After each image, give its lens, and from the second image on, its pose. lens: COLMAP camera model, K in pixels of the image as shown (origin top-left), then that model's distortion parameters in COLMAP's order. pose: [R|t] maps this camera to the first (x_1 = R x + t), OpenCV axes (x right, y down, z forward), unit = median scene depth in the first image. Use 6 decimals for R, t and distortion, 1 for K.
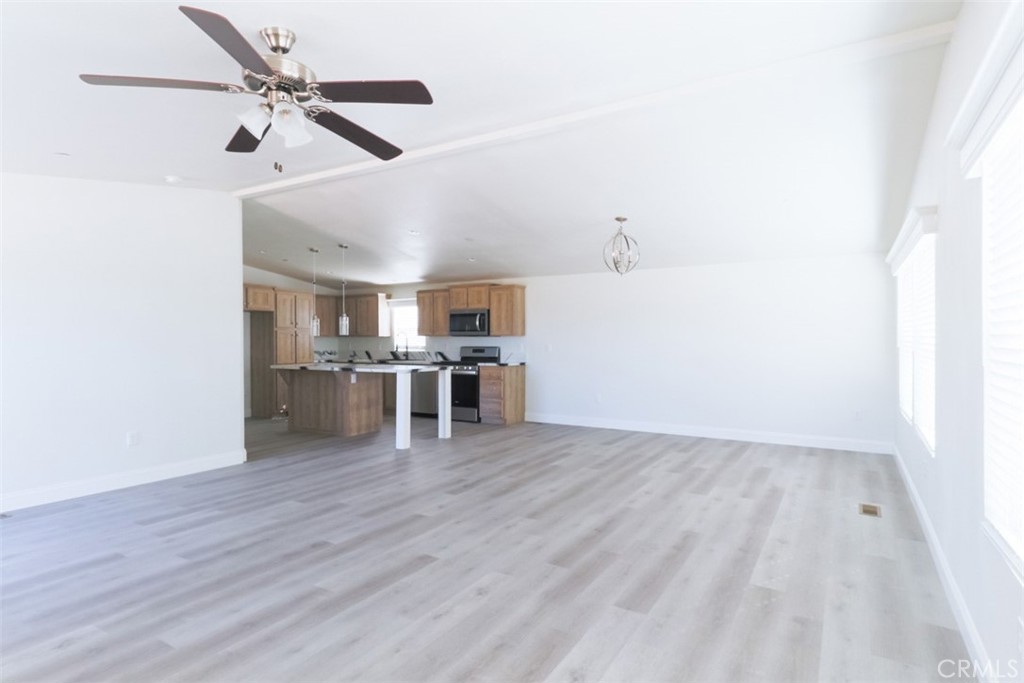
lens RADIAL K [[547.5, 0, 548.8], [0, 547.5, 341.9], [0, 0, 1]] dist [0.001805, -0.000259]
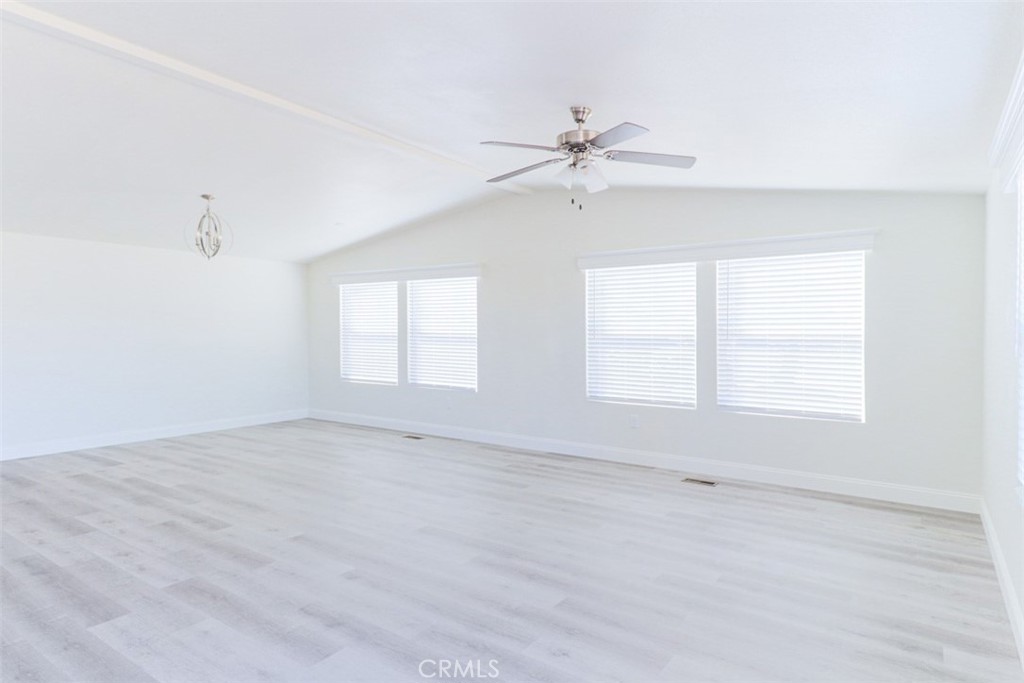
lens RADIAL K [[554.9, 0, 512.0], [0, 554.9, 341.5], [0, 0, 1]] dist [0.000615, -0.000067]
pose [[0.100596, -0.020622, 0.994714, -0.489338], [0.002474, 0.999787, 0.020477, -0.005753], [-0.994924, 0.000401, 0.100626, 0.258997]]
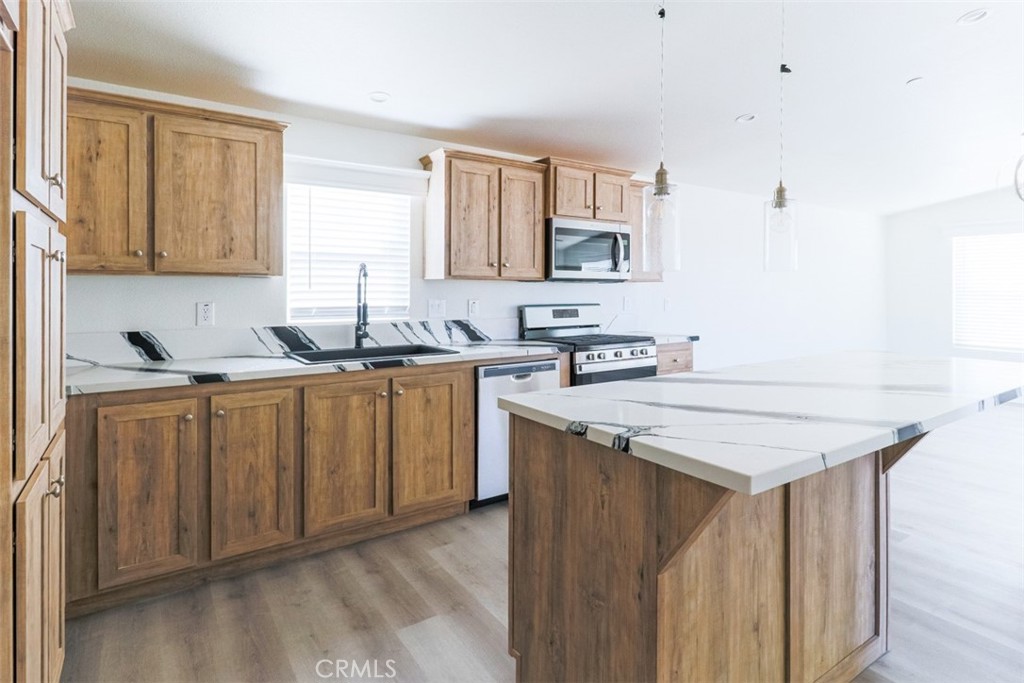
lens RADIAL K [[538.2, 0, 528.9], [0, 538.2, 288.2], [0, 0, 1]] dist [0.004965, 0.000636]
pose [[0.431830, 0.004706, 0.901943, -0.568246], [-0.000372, 0.999987, -0.005040, -0.002738], [-0.901955, 0.001840, 0.431826, 0.860299]]
